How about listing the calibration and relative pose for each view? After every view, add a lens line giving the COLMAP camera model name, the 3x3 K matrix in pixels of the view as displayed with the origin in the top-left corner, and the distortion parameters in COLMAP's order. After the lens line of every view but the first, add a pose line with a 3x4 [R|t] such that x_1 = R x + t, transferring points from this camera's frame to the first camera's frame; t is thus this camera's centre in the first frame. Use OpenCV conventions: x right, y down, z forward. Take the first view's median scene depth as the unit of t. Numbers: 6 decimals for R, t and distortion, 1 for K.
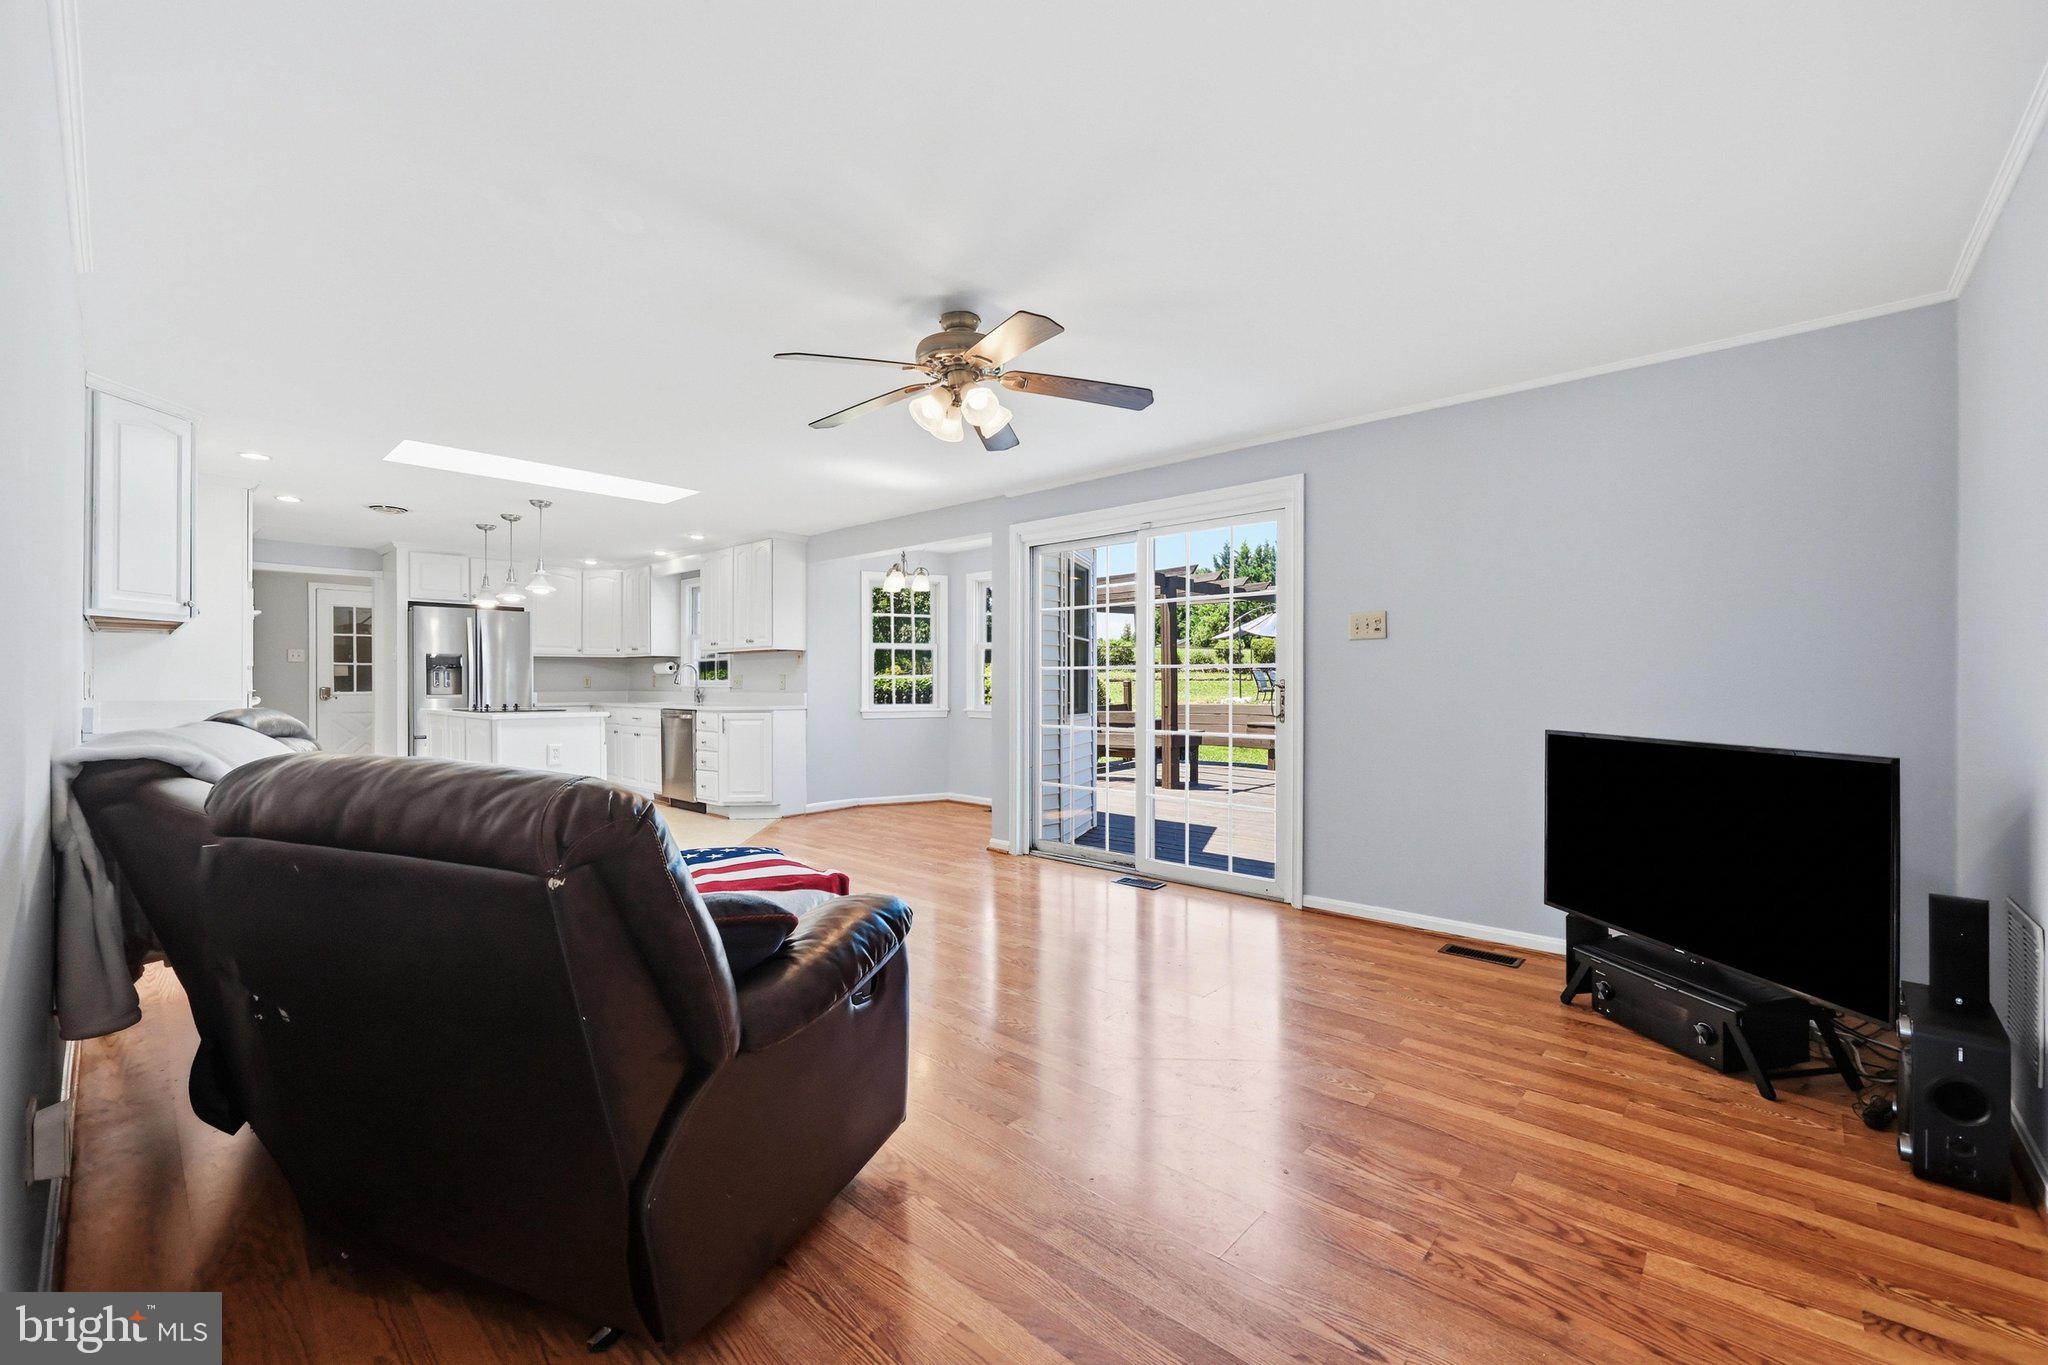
lens RADIAL K [[835.9, 0, 1028.7], [0, 835.9, 687.0], [0, 0, 1]] dist [-0.002500, 0.000040]
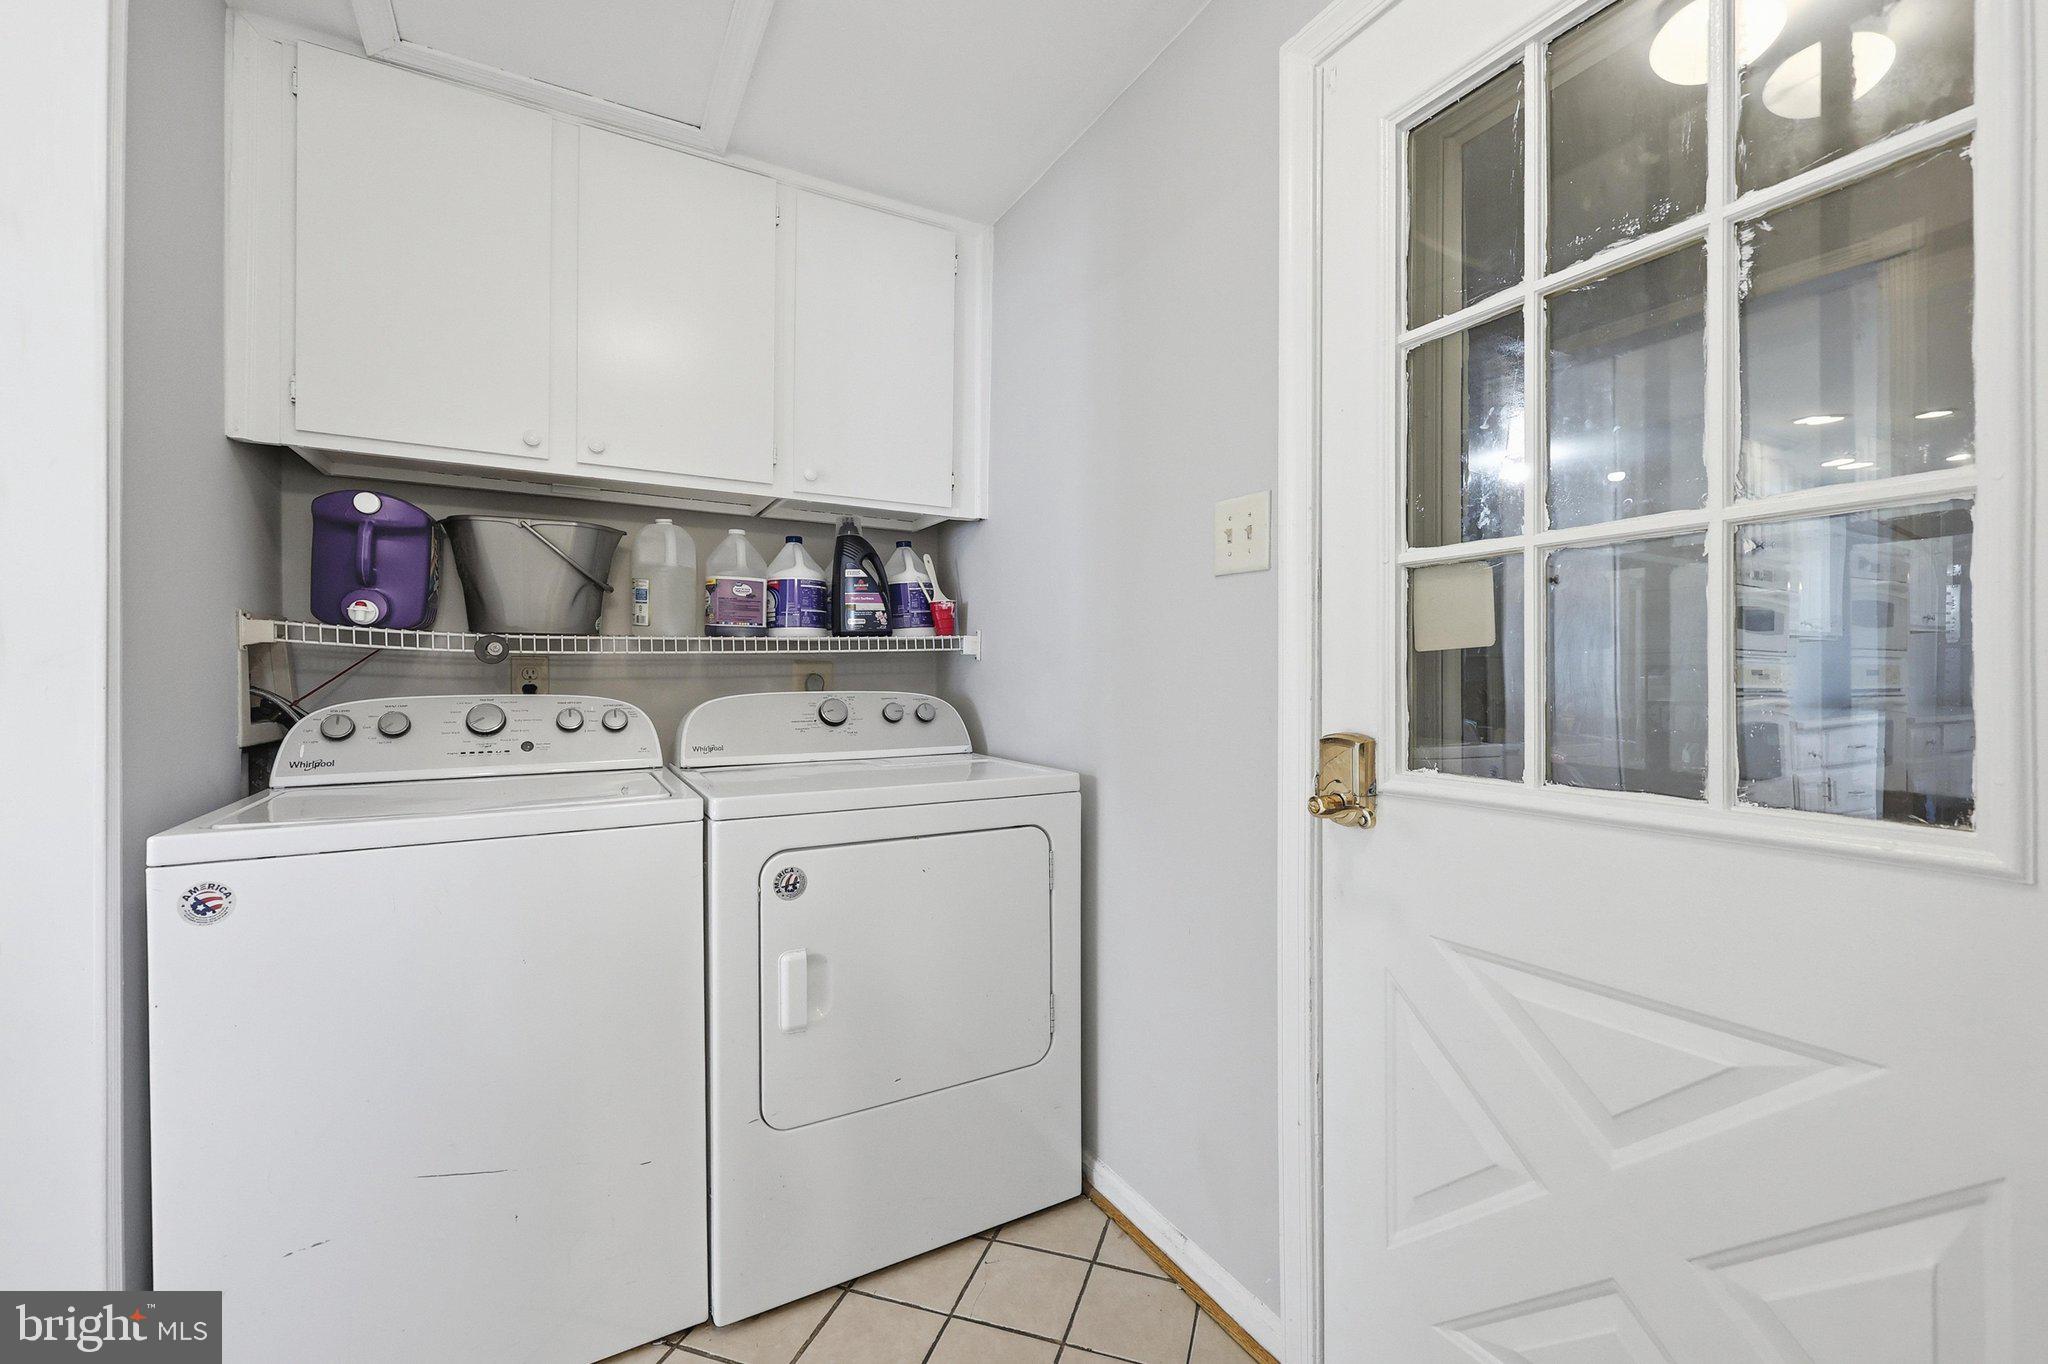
lens RADIAL K [[824.8, 0, 1023.3], [0, 824.8, 675.4], [0, 0, 1]] dist [-0.001701, 0.000315]
pose [[-0.308621, -0.001198, -0.951184, -0.770619], [-0.001880, 0.999998, -0.000650, -0.010145], [0.951183, 0.001588, -0.308623, 1.098500]]
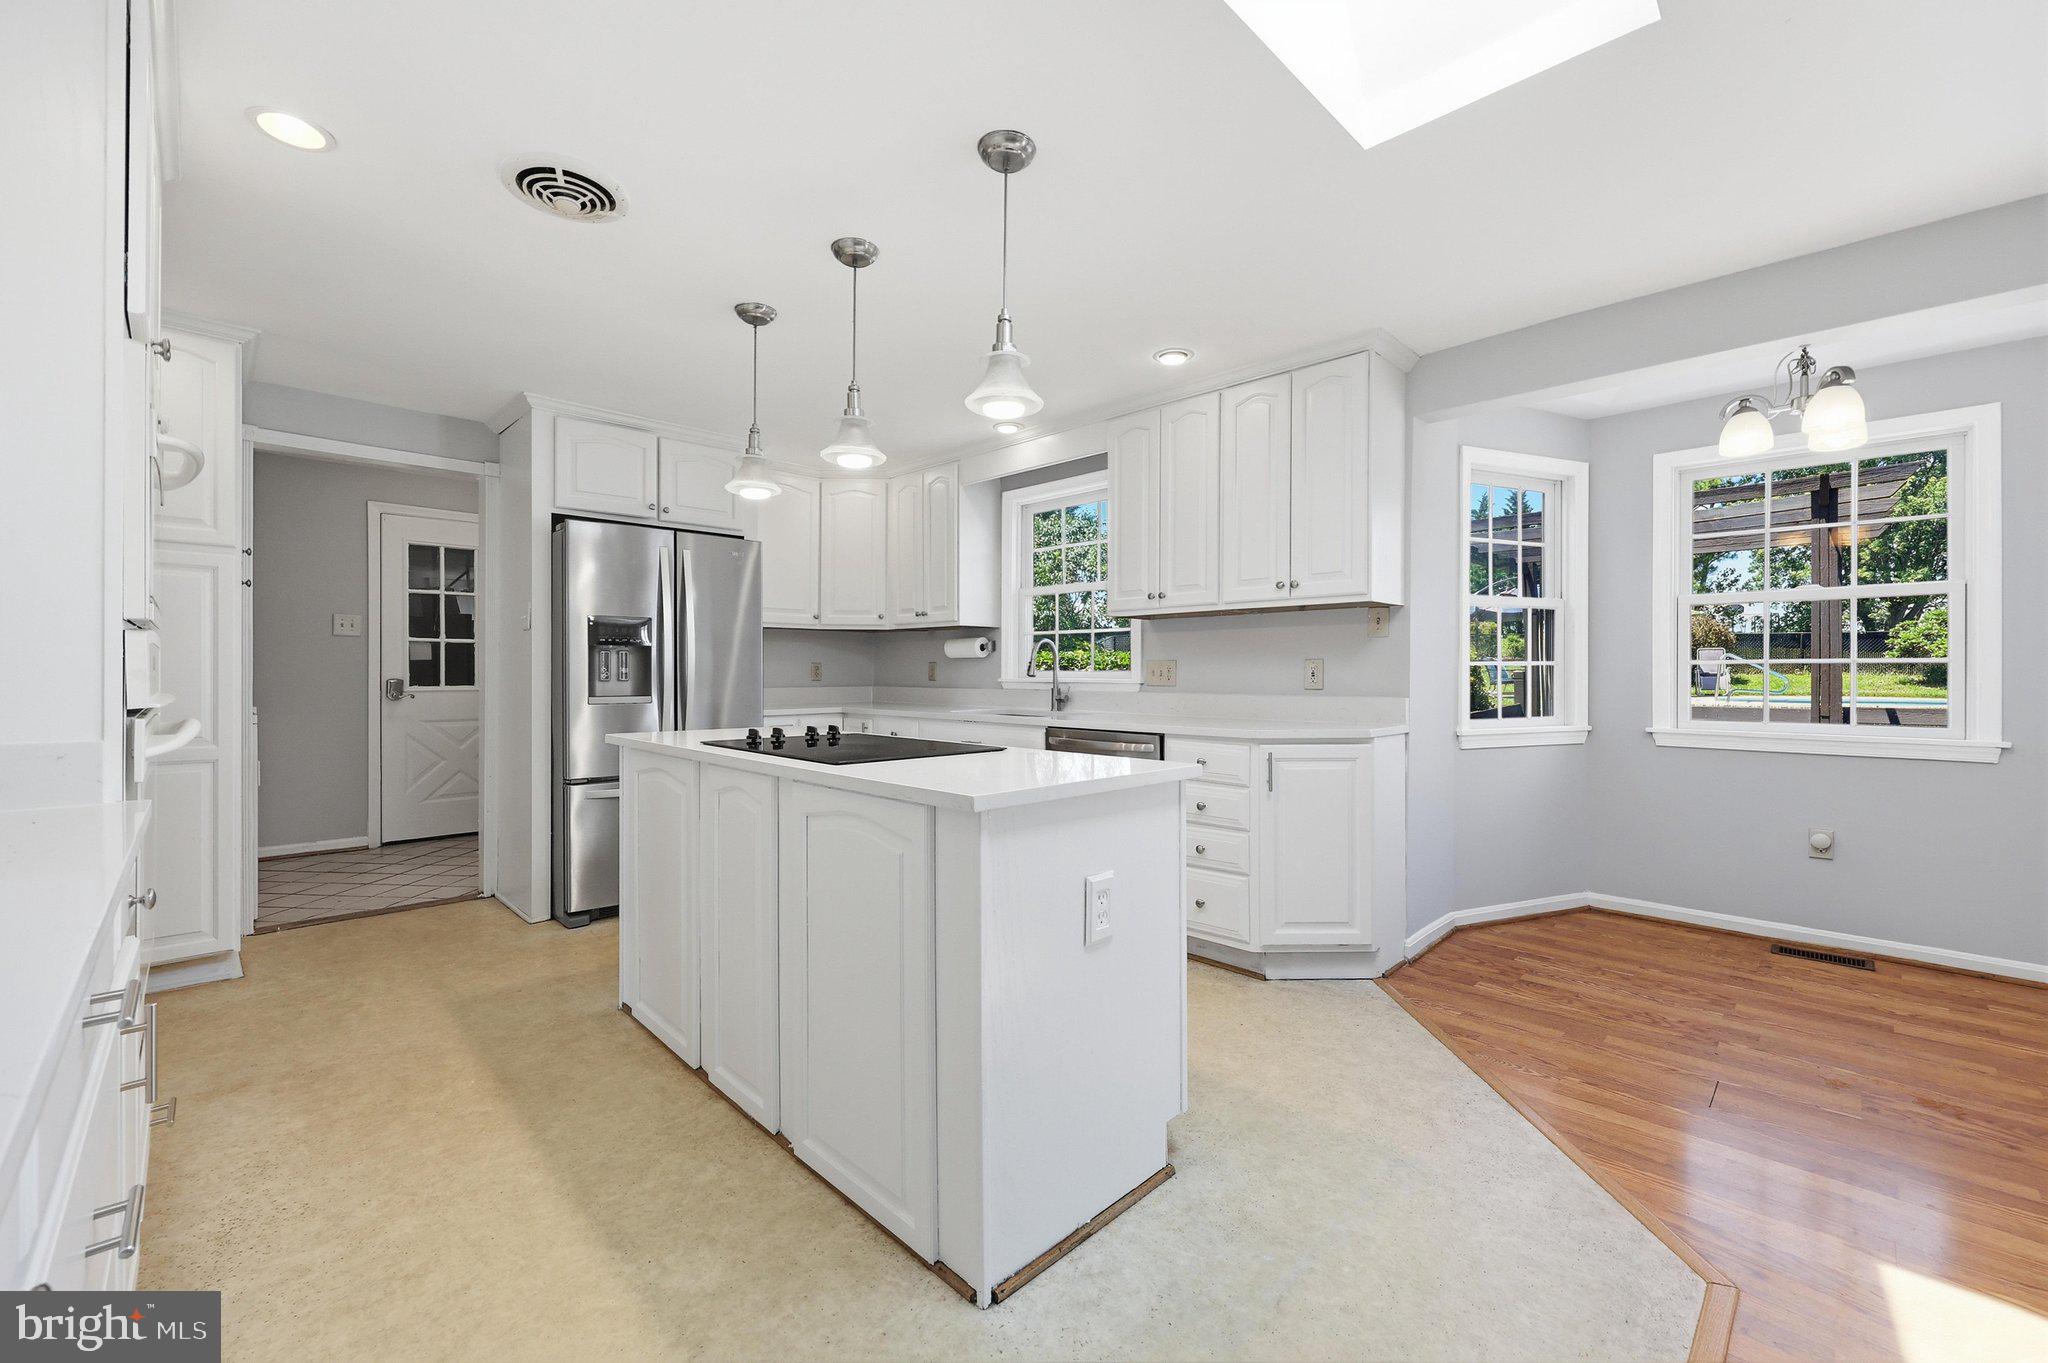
lens RADIAL K [[824.8, 0, 1023.3], [0, 824.8, 674.9], [0, 0, 1]] dist [-0.001701, 0.000315]
pose [[0.998821, 0.002151, -0.048491, -0.406328], [-0.002094, 0.999997, 0.001228, -0.004831], [0.048494, -0.001125, 0.998823, 0.481566]]
